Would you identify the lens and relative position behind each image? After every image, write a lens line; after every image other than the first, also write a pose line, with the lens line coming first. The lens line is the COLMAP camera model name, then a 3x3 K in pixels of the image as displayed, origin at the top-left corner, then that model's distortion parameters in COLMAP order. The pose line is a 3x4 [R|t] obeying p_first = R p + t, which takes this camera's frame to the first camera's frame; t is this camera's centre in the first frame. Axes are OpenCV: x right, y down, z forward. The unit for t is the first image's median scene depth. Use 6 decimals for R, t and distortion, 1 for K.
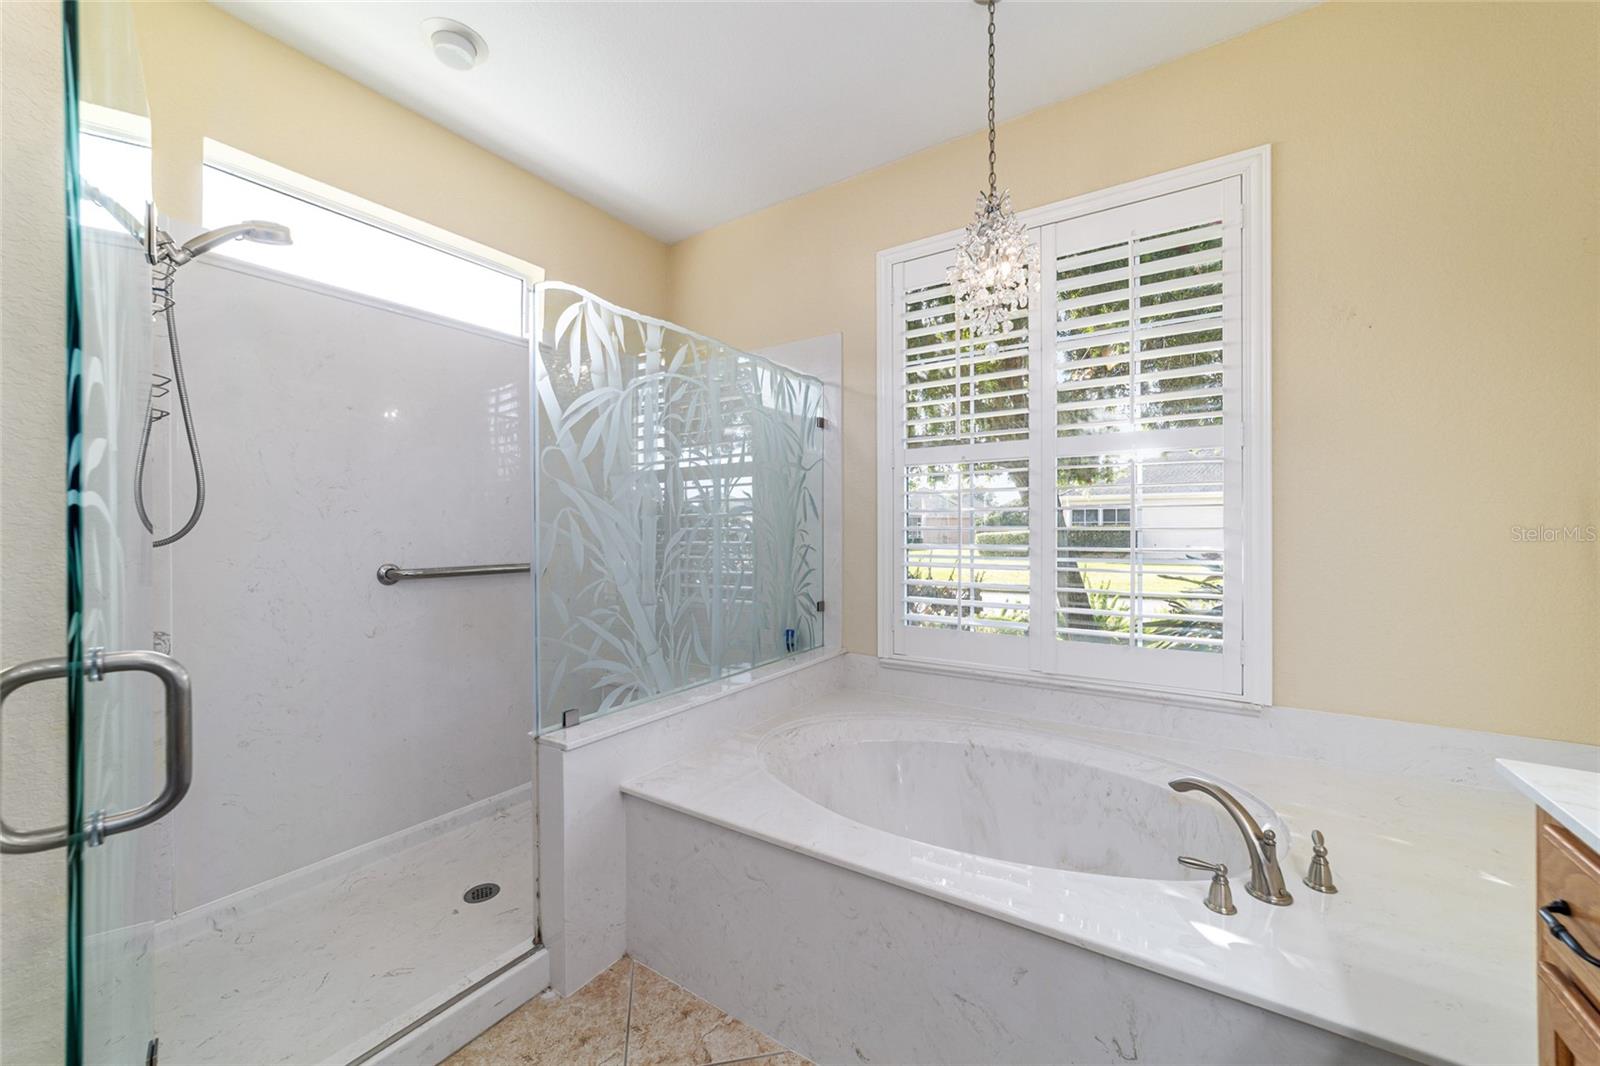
lens RADIAL K [[614.6, 0, 799.0], [0, 614.6, 529.2], [0, 0, 1]] dist [-0.019718, 0.009029]
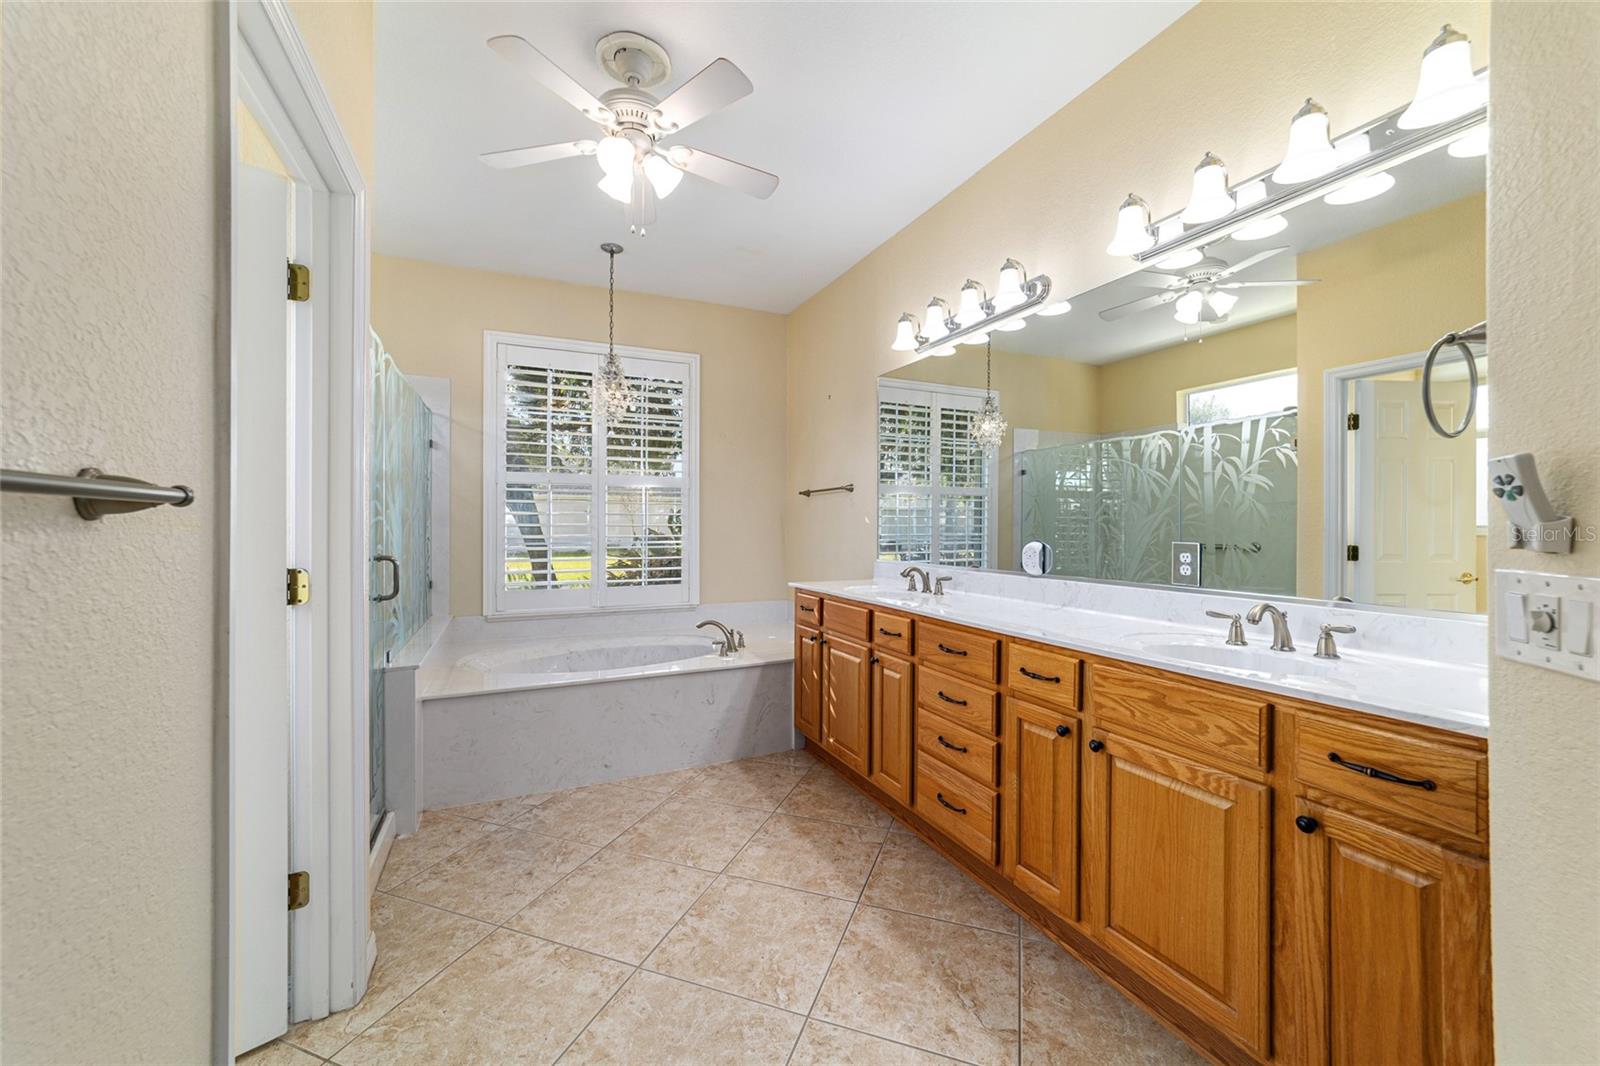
lens RADIAL K [[614.6, 0, 799.0], [0, 614.6, 529.2], [0, 0, 1]] dist [-0.019718, 0.009029]
pose [[0.524776, -0.002493, 0.851237, -0.819264], [-0.002081, 0.999989, 0.004211, 0.000938], [-0.851238, -0.003981, 0.524765, -0.429216]]
